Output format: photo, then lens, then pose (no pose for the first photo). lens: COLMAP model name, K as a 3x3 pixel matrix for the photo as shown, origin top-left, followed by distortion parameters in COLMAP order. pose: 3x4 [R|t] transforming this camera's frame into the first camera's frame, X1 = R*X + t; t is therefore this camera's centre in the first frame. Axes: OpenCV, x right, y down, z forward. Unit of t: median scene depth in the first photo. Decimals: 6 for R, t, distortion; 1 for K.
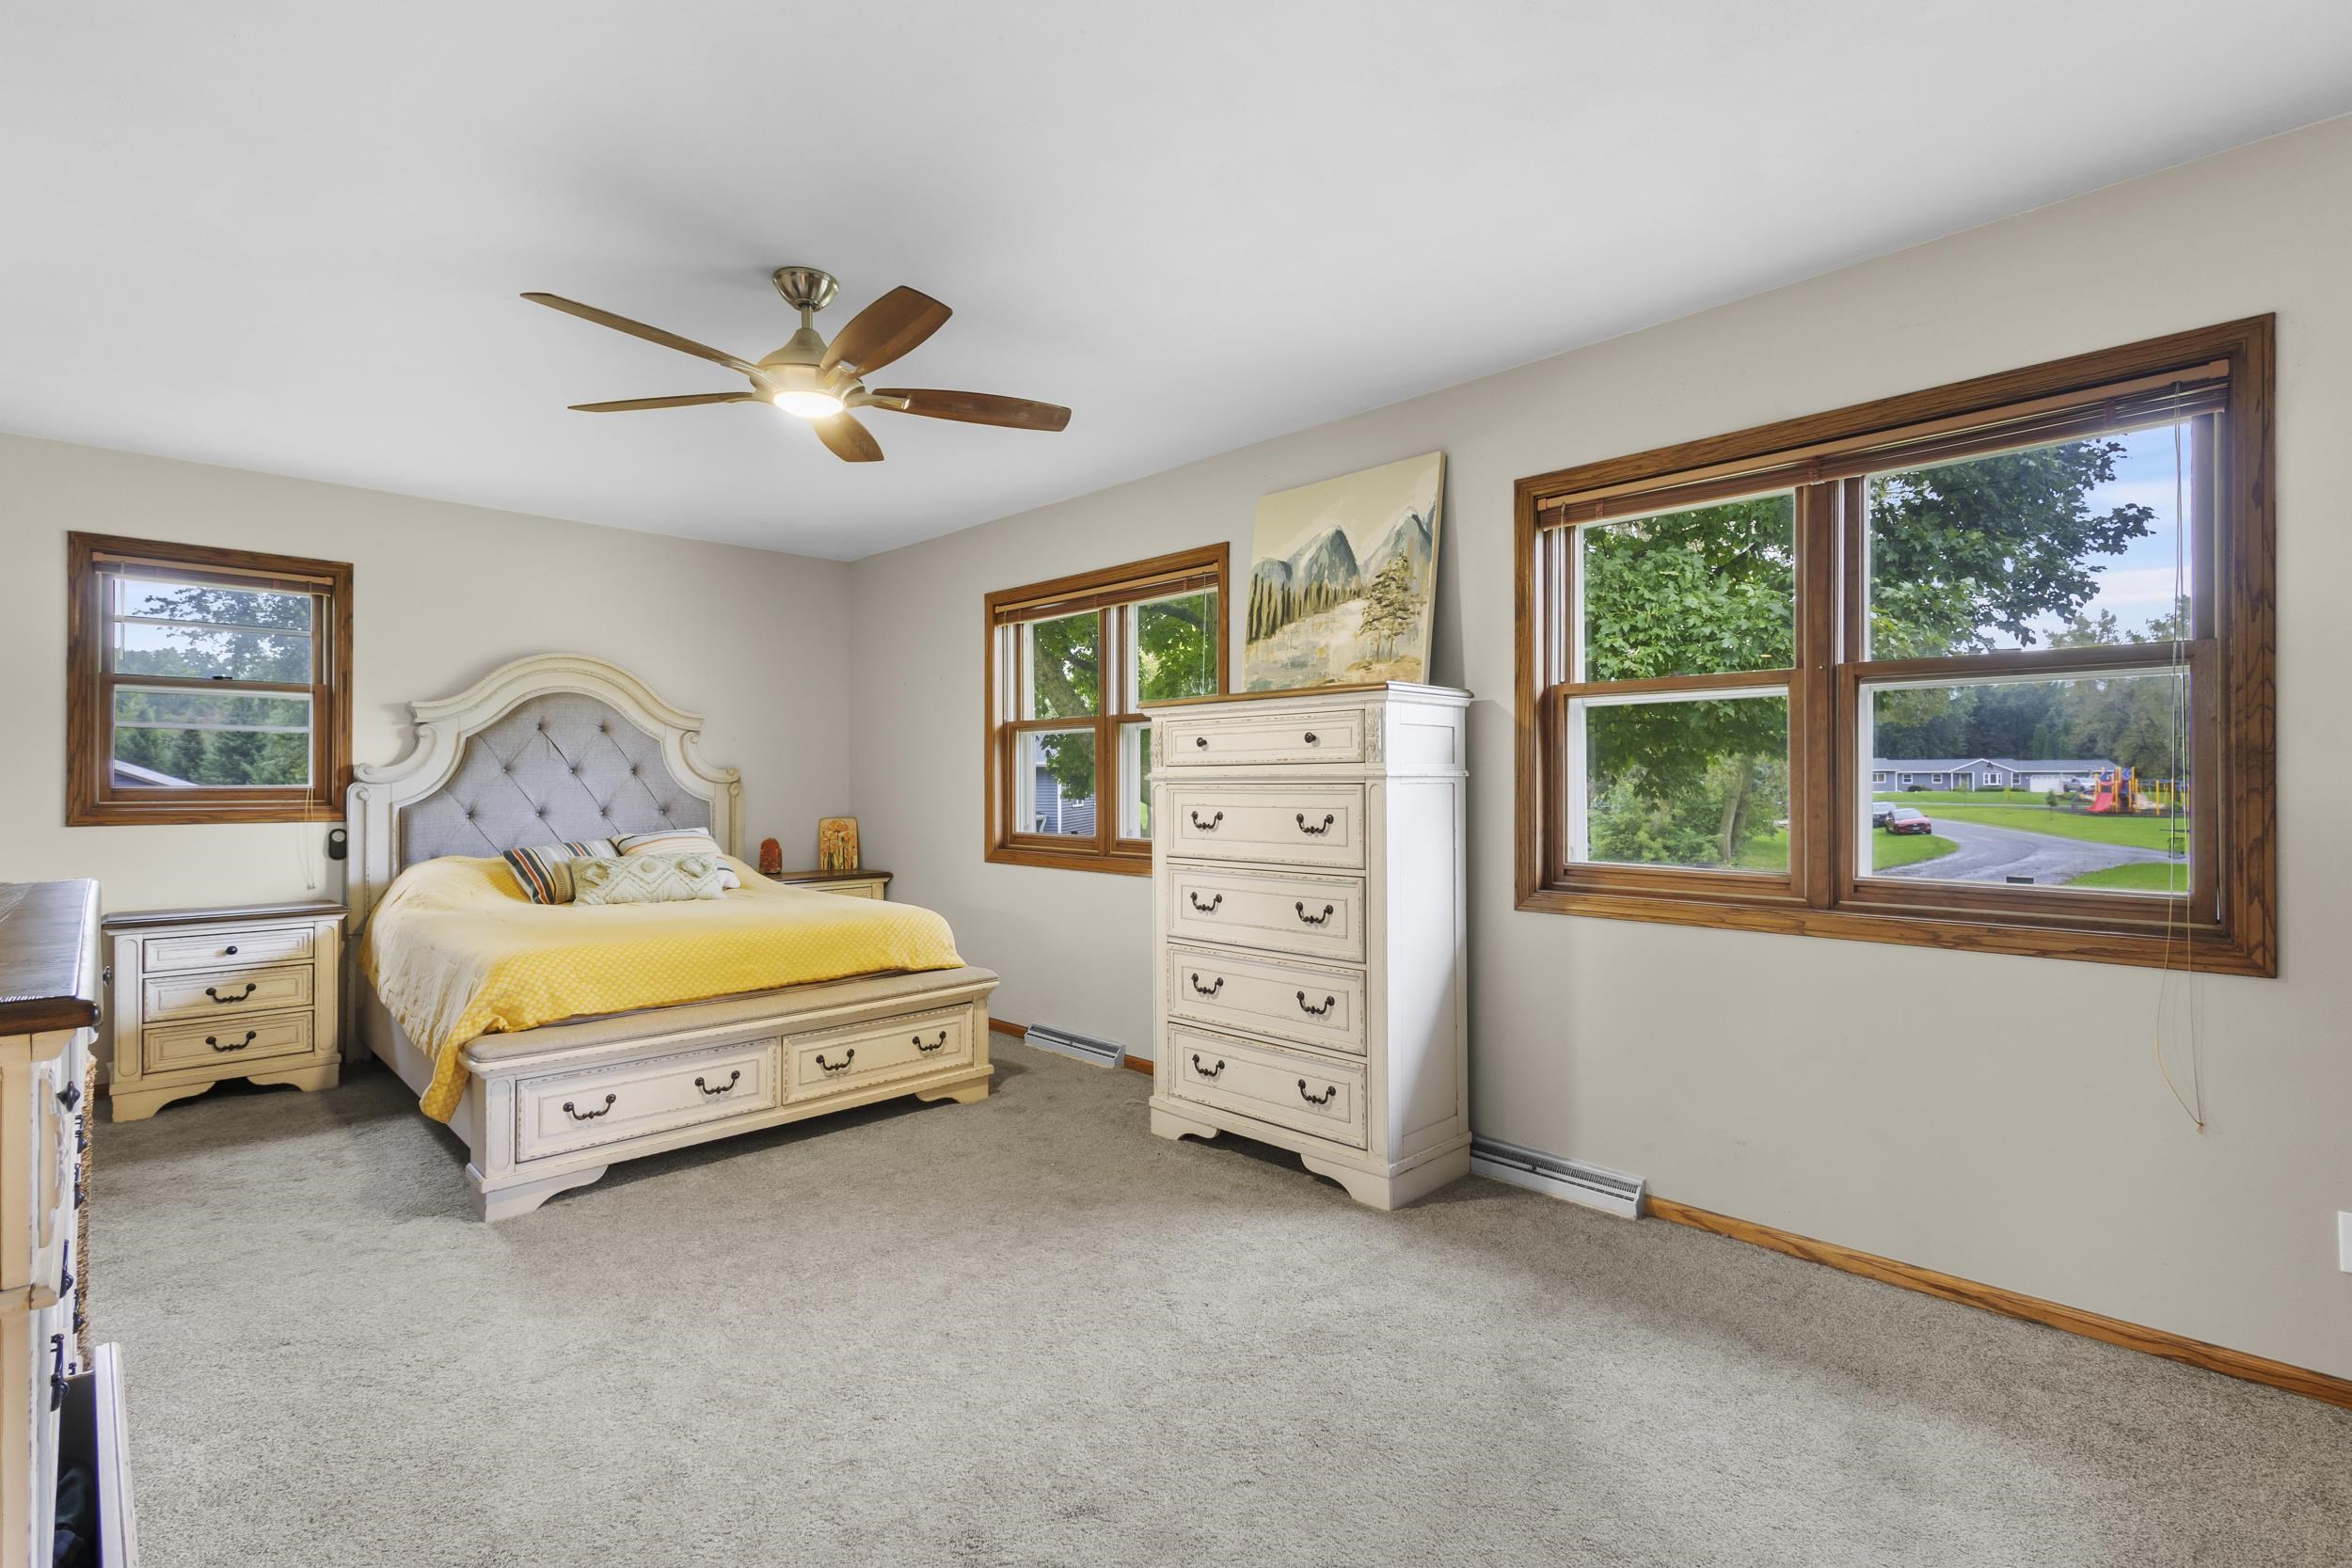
lens RADIAL K [[1080.9, 0, 1171.4], [0, 1080.9, 776.6], [0, 0, 1]] dist [0.035252, -0.010190]
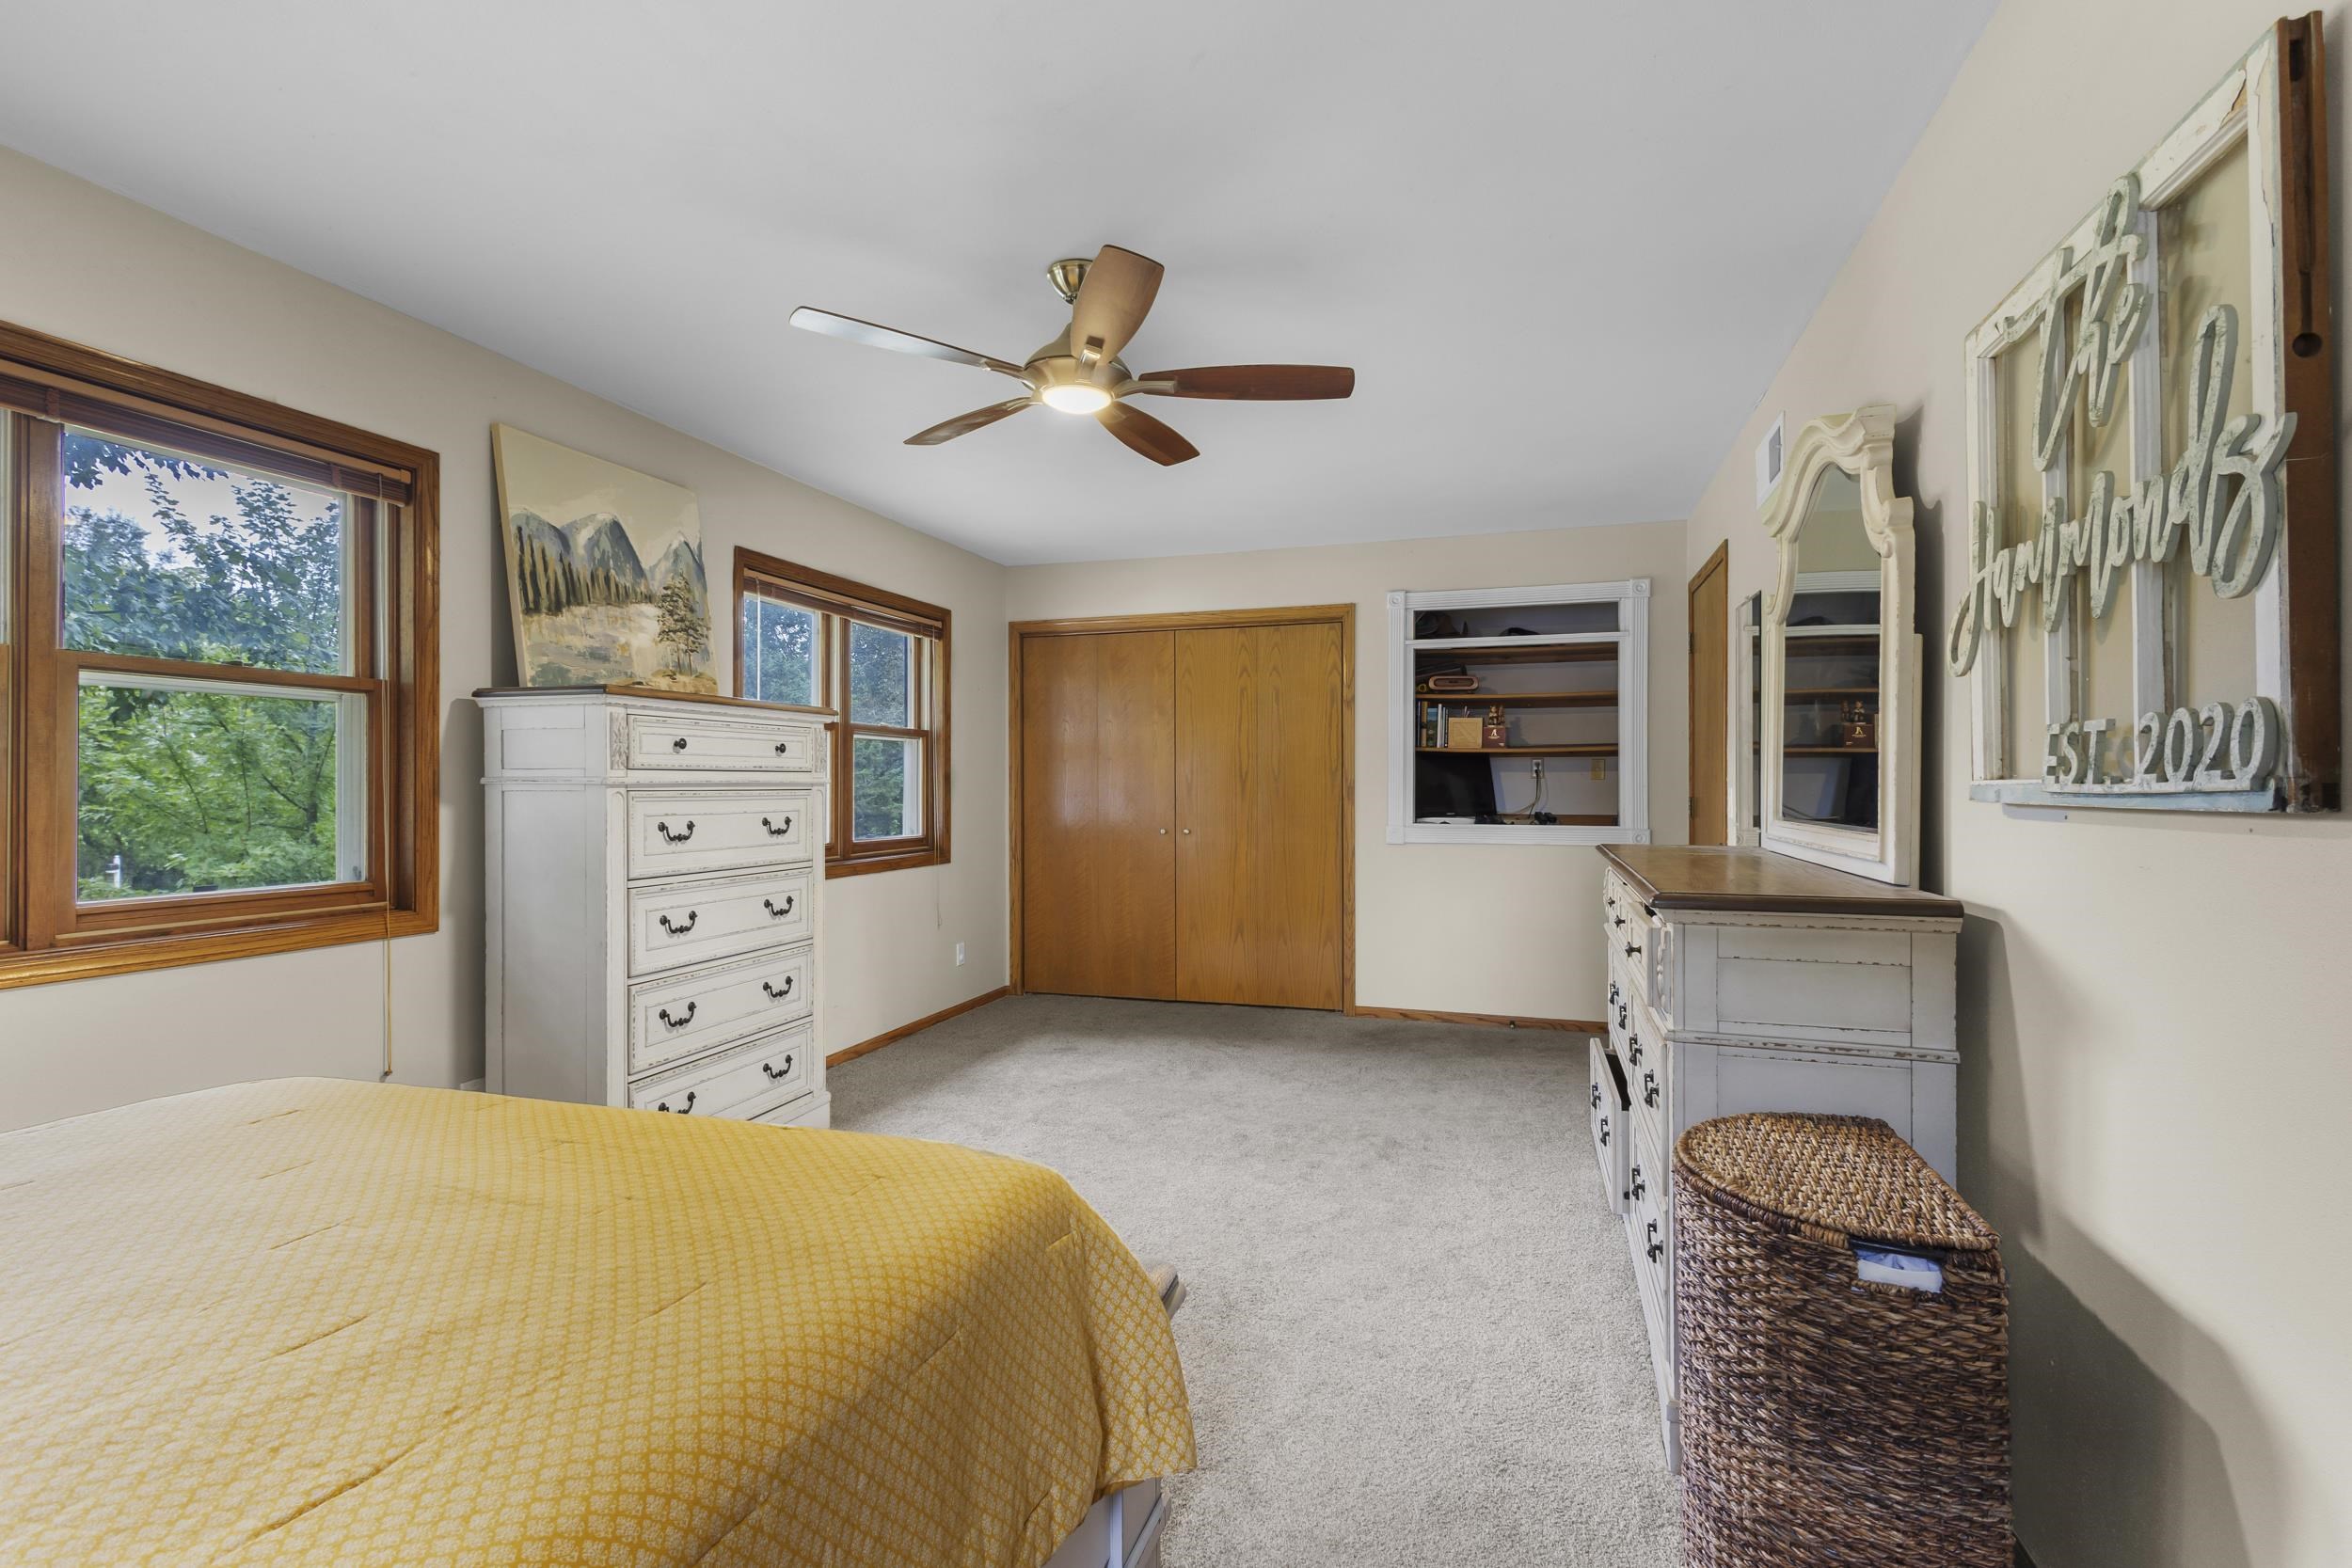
lens RADIAL K [[1080.9, 0, 1171.4], [0, 1080.9, 776.6], [0, 0, 1]] dist [0.035252, -0.010190]
pose [[-0.451769, 0.008748, 0.892092, -0.939520], [-0.003553, 0.999926, -0.011604, 0.004115], [-0.892128, -0.008412, -0.451705, 1.029416]]
